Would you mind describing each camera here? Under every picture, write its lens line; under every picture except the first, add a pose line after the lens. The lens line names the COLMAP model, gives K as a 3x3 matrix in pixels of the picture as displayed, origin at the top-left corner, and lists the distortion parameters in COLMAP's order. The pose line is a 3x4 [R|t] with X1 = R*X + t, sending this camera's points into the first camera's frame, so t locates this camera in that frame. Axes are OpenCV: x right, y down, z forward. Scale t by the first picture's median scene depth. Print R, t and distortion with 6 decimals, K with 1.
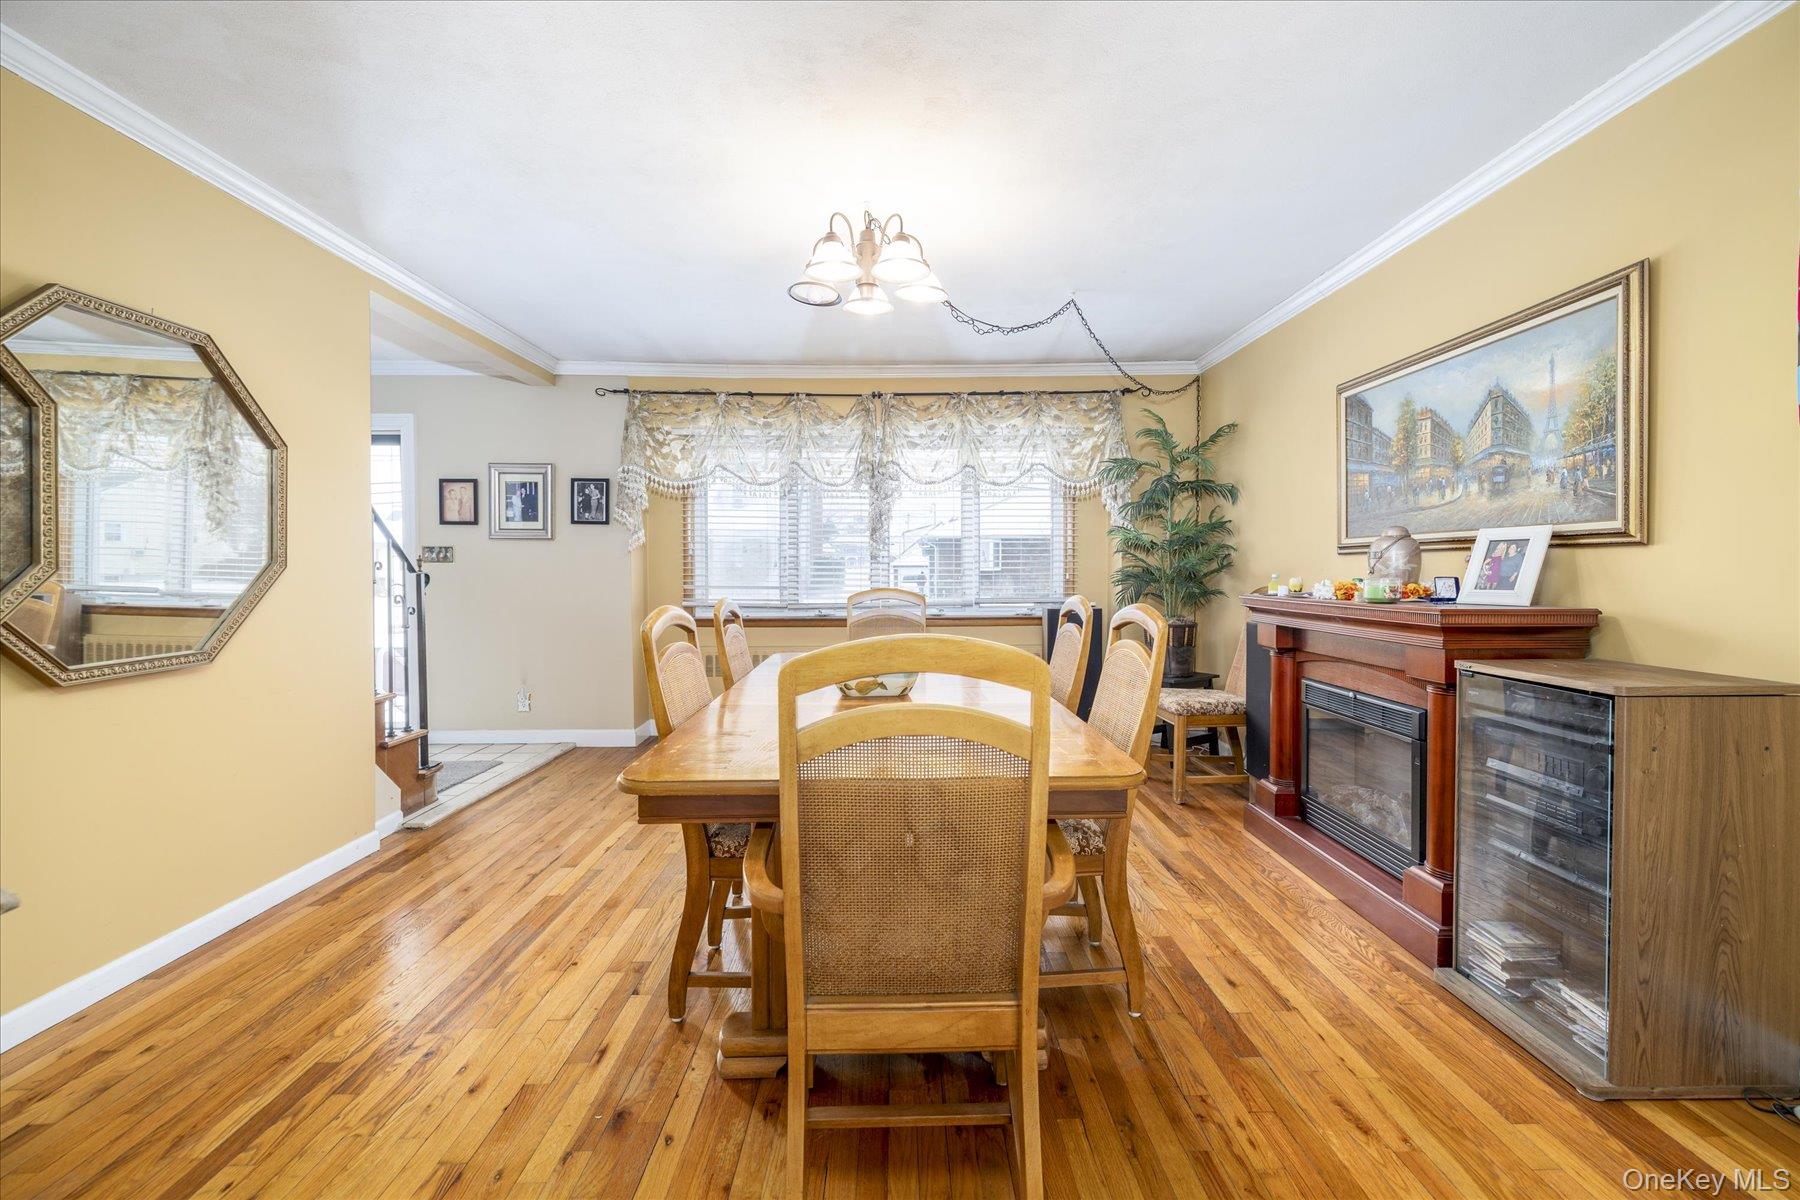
lens RADIAL K [[767.7, 0, 913.6], [0, 767.7, 585.9], [0, 0, 1]] dist [0.003000, 0.000628]
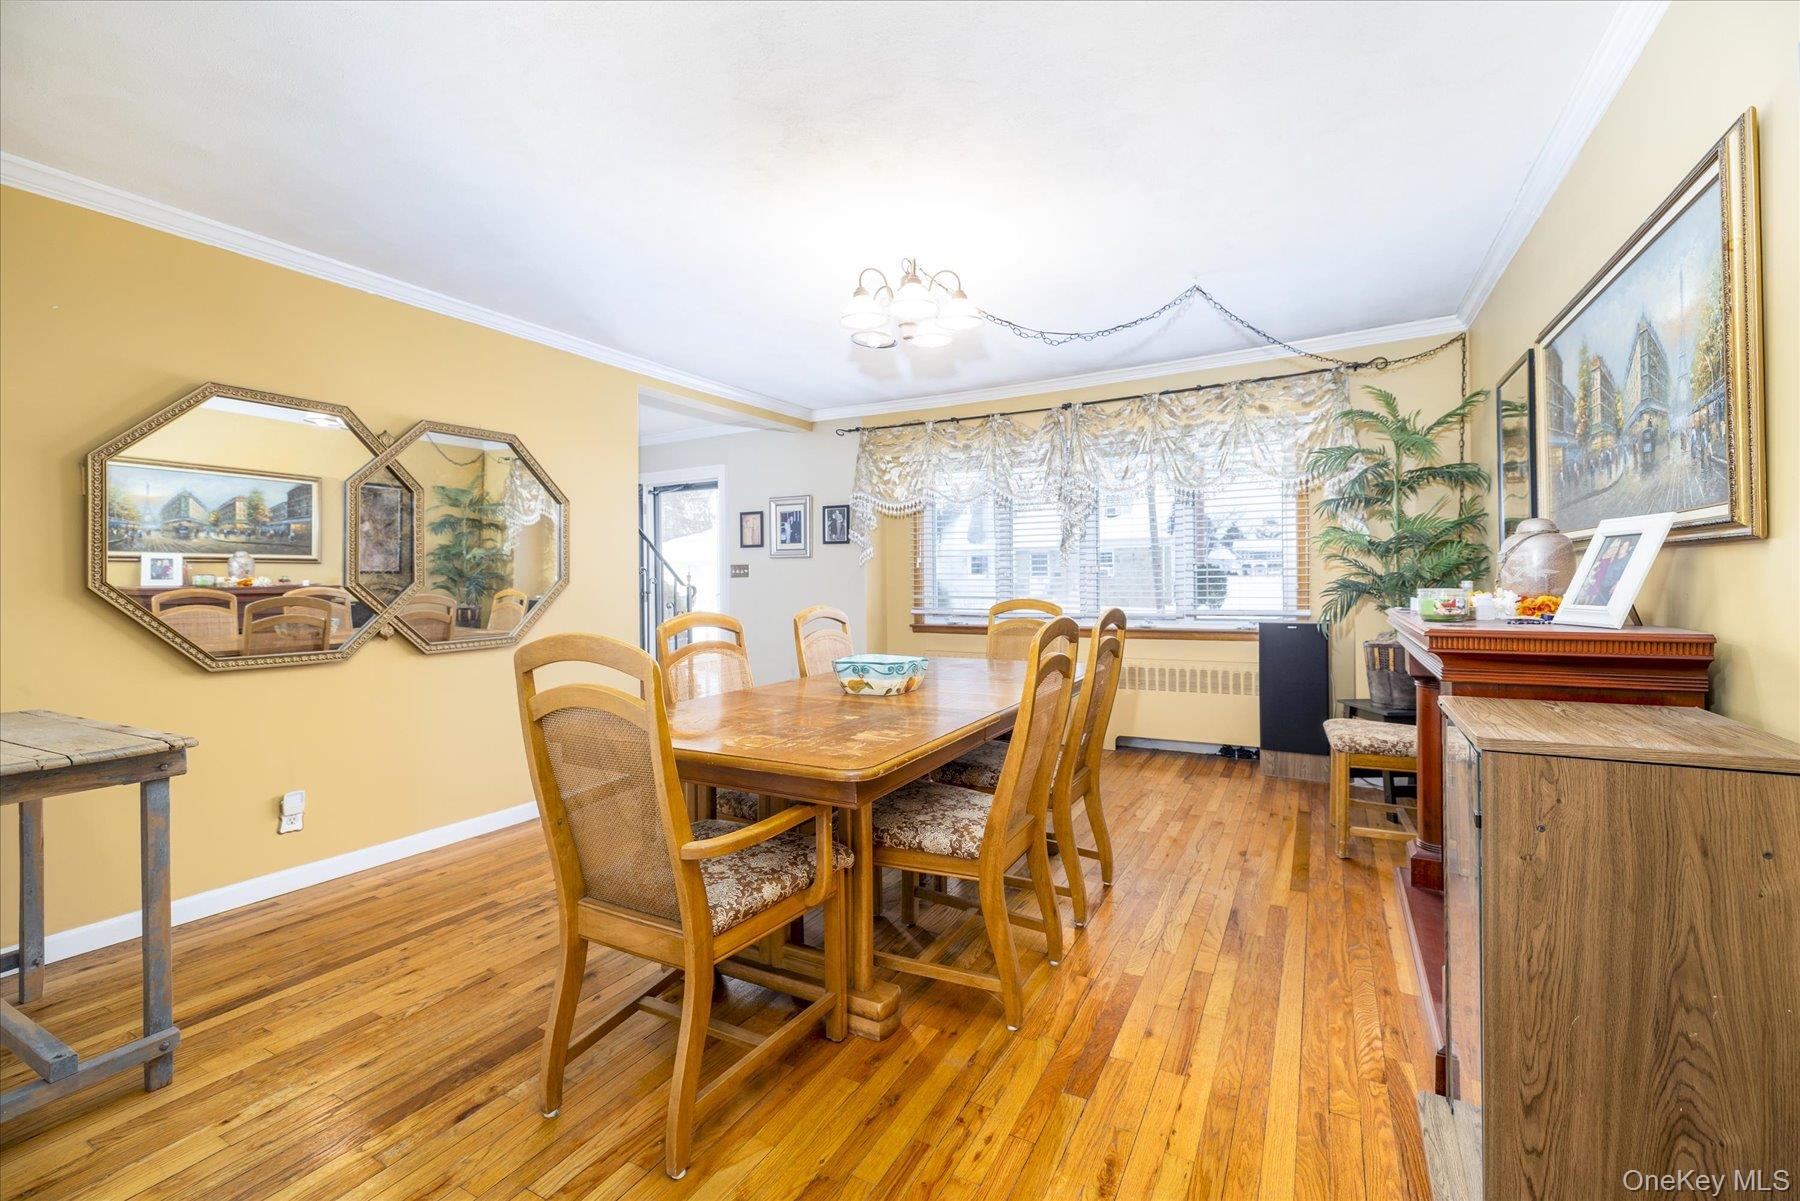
lens RADIAL K [[767.7, 0, 906.0], [0, 767.7, 588.3], [0, 0, 1]] dist [0.003000, 0.000628]
pose [[0.863049, -0.001648, -0.505118, 0.516057], [-0.003039, 0.999960, -0.008455, -0.002749], [0.505111, 0.008832, 0.863009, 0.050224]]
